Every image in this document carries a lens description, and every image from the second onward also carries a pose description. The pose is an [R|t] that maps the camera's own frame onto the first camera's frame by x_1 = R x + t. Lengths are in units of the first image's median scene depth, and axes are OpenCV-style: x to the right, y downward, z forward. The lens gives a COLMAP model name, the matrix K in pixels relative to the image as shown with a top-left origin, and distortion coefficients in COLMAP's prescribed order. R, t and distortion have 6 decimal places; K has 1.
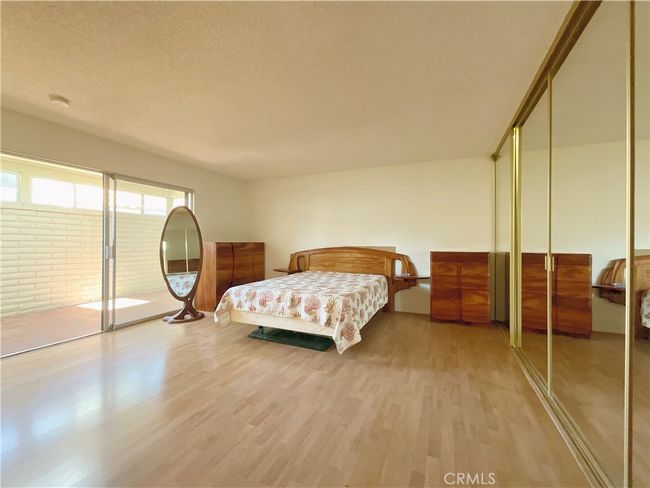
lens RADIAL K [[266.2, 0, 325.0], [0, 266.2, 244.0], [0, 0, 1]] dist [0.000312, 0.000511]
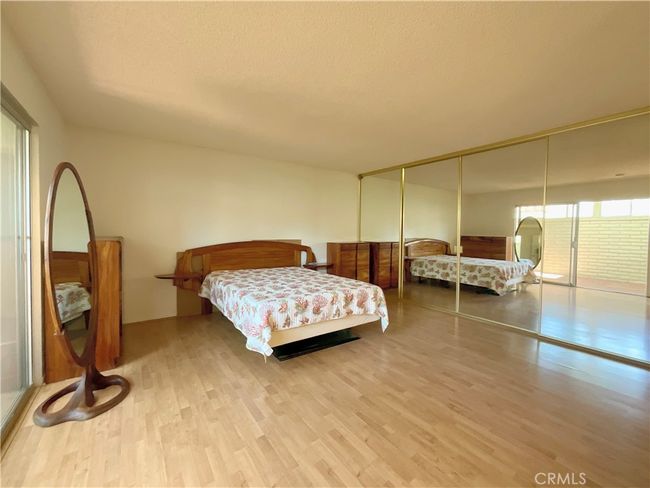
lens RADIAL K [[266.2, 0, 325.0], [0, 266.2, 244.0], [0, 0, 1]] dist [0.000312, 0.000511]
pose [[0.520968, -0.038344, 0.852714, -0.968171], [-0.007394, 0.998750, 0.049428, -0.041193], [-0.853544, -0.032056, 0.520034, 0.536239]]
